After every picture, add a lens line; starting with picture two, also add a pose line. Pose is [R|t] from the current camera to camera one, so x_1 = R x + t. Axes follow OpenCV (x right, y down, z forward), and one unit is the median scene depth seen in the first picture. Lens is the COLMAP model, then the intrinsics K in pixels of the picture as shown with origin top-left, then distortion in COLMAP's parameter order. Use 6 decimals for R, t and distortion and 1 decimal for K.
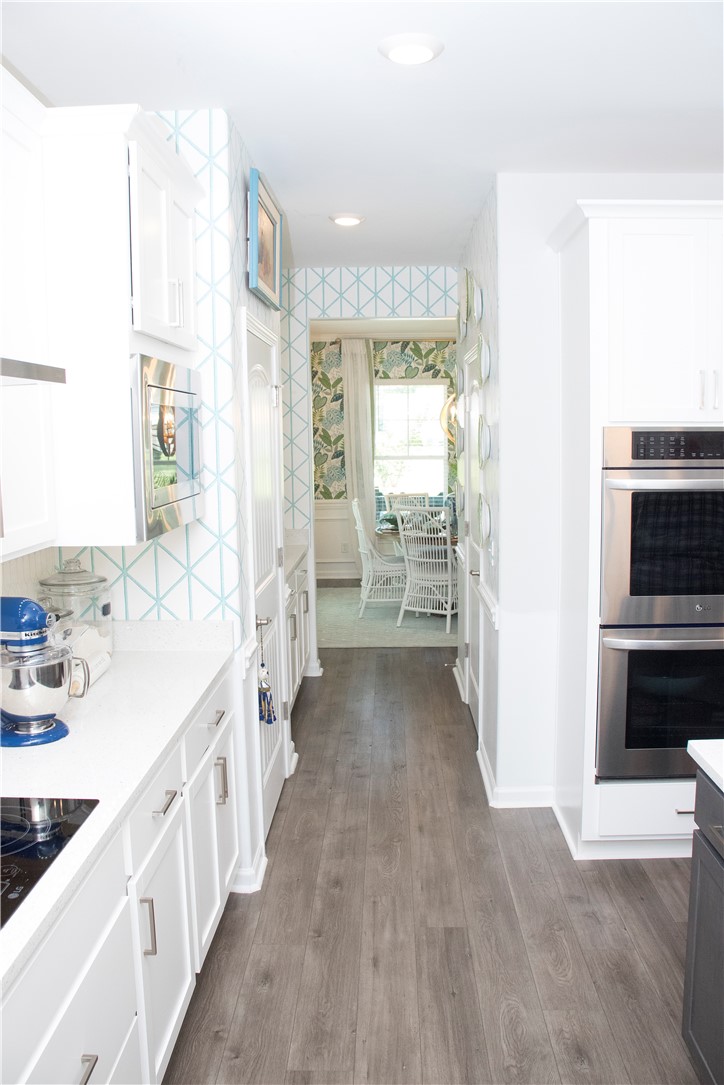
lens RADIAL K [[875.1, 0, 362.0], [0, 875.1, 542.5], [0, 0, 1]] dist [-0.125396, 0.003560]
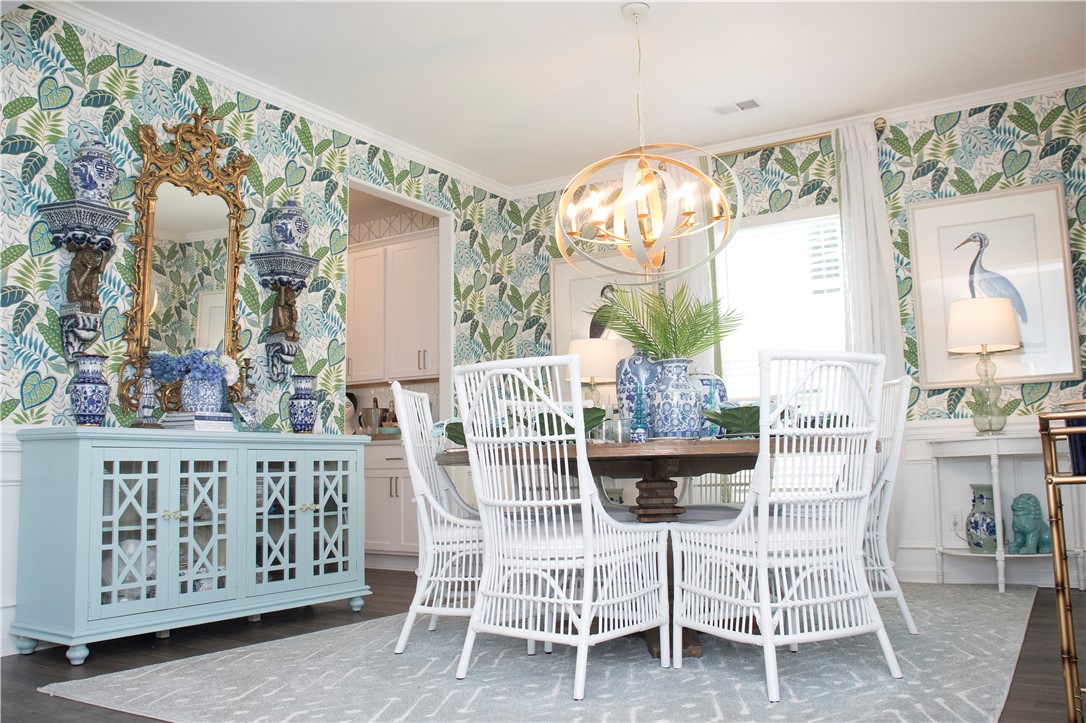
lens RADIAL K [[875.9, 0, 543.0], [0, 875.9, 361.5], [0, 0, 1]] dist [-0.125396, 0.003560]
pose [[0.868834, -0.057821, -0.491715, 0.193185], [-0.053422, 0.976411, -0.209209, 0.029379], [0.492212, 0.208036, 0.845250, 0.485649]]
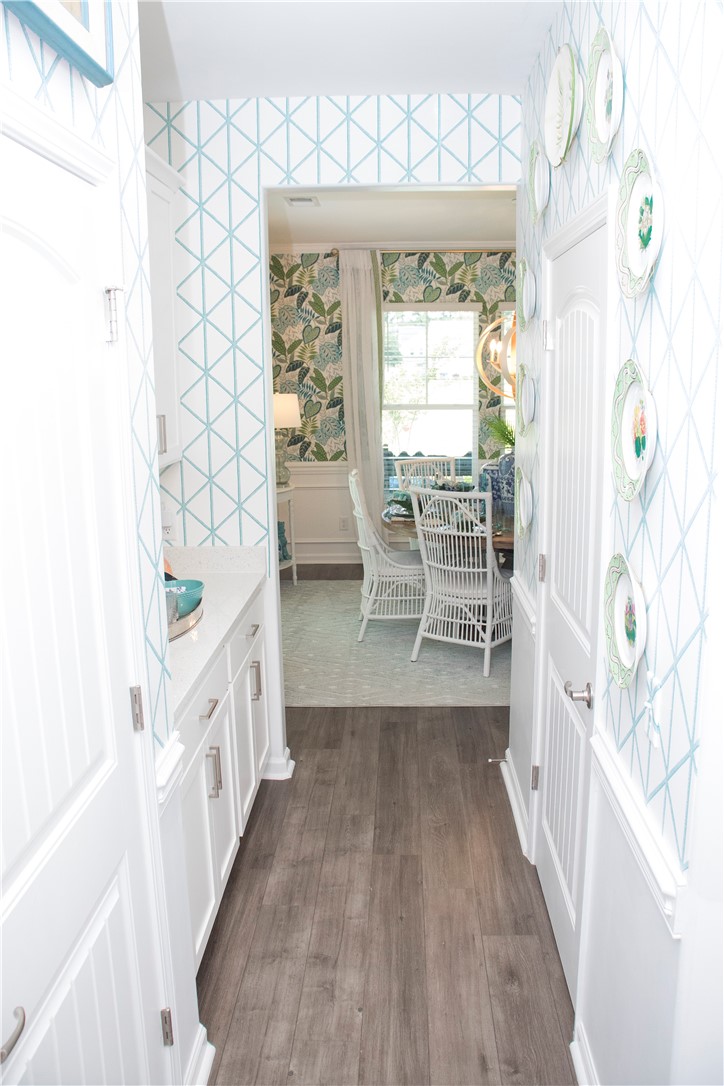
lens RADIAL K [[875.9, 0, 362.0], [0, 875.9, 543.0], [0, 0, 1]] dist [-0.125396, 0.003560]
pose [[0.999897, 0.003448, -0.013920, 0.007586], [-0.002398, 0.997198, 0.074766, -0.036495], [0.014138, -0.074725, 0.997104, 0.235425]]
